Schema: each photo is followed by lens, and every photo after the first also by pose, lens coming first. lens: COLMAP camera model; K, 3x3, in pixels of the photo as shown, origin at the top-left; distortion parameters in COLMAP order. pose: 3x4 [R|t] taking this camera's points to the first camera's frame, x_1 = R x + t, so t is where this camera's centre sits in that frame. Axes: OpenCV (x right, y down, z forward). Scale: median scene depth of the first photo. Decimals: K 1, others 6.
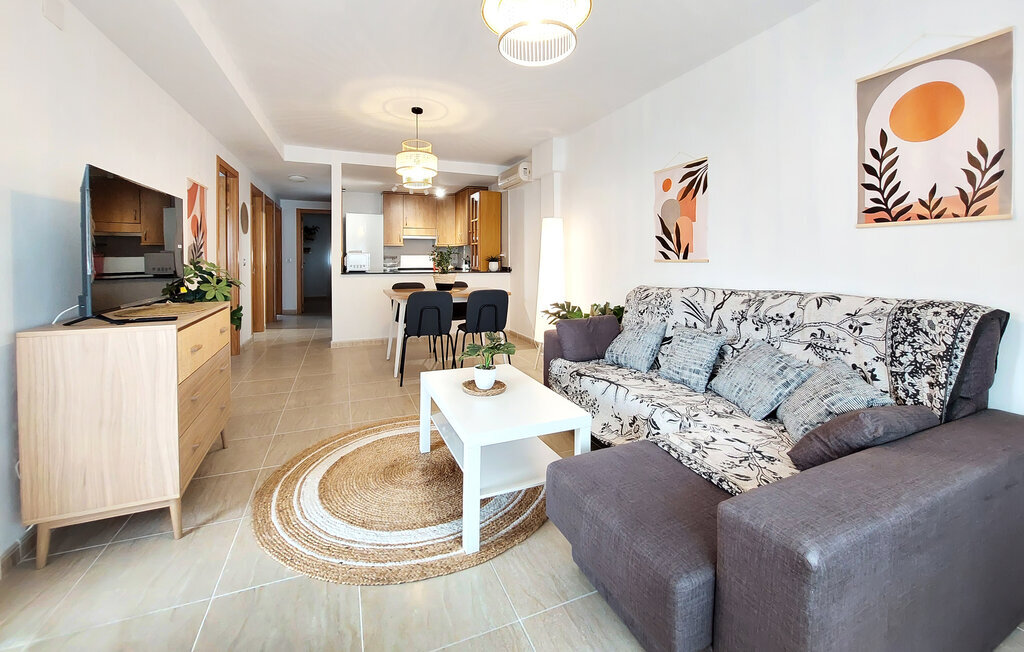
lens RADIAL K [[404.3, 0, 511.9], [0, 404.3, 258.9], [0, 0, 1]] dist [-0.008691, -0.000940]
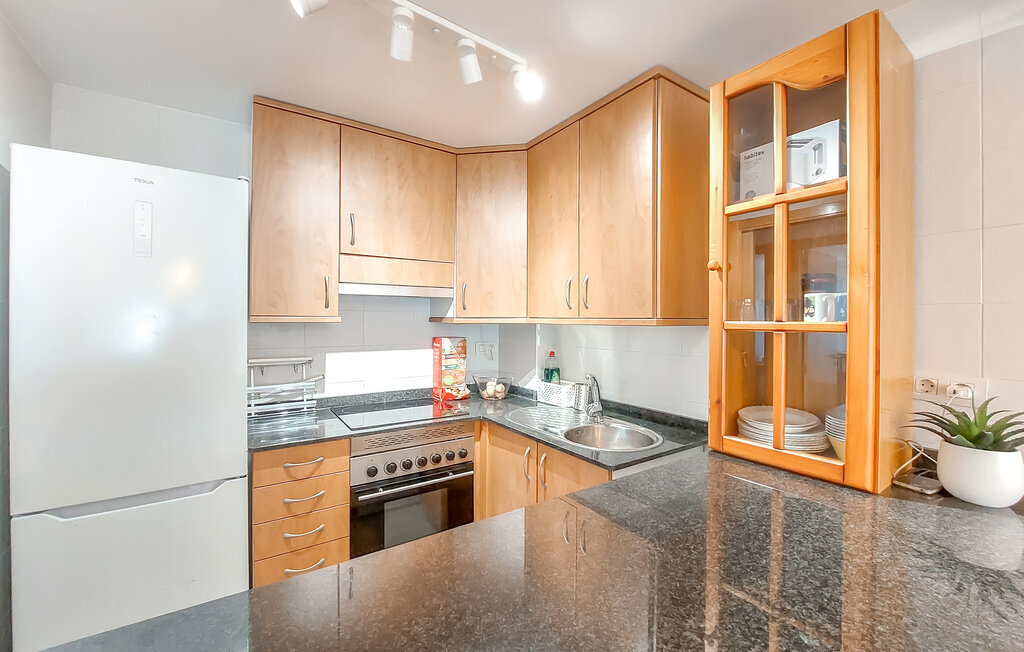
lens RADIAL K [[430.7, 0, 531.4], [0, 430.7, 330.2], [0, 0, 1]] dist [-0.000849, -0.000157]
pose [[0.976646, 0.001752, 0.214848, -0.416567], [-0.004956, 0.999884, 0.014372, -0.063133], [-0.214798, -0.015101, 0.976542, 1.404891]]
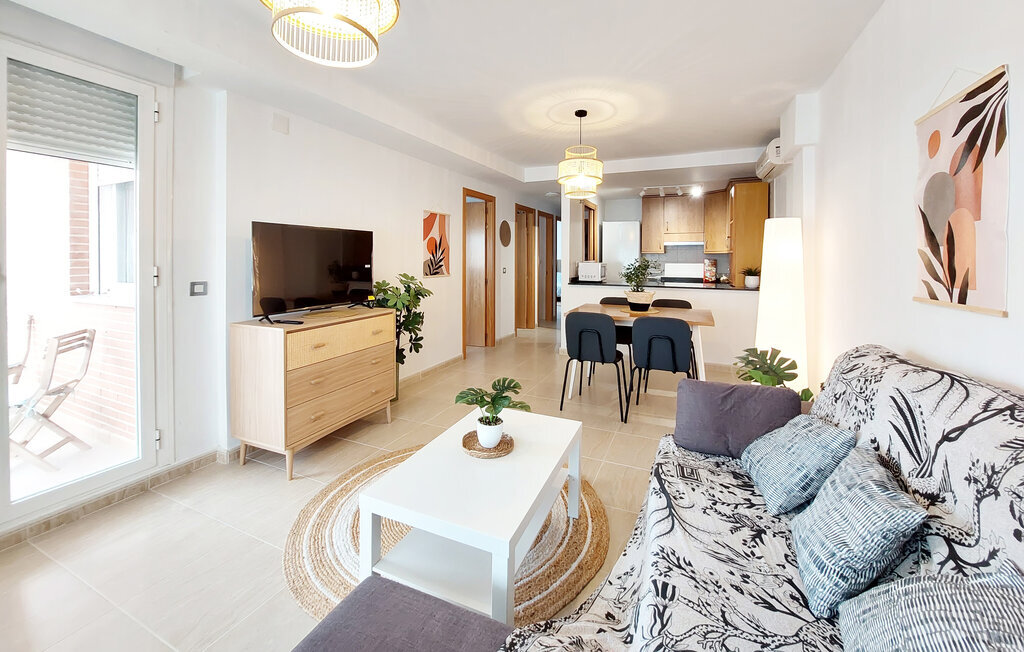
lens RADIAL K [[404.3, 0, 511.9], [0, 404.3, 258.9], [0, 0, 1]] dist [-0.008691, -0.000940]
pose [[0.687287, 0.002936, -0.726380, 0.314797], [-0.004471, 0.999990, -0.000188, -0.035928], [0.726372, 0.003377, 0.687293, 0.252085]]
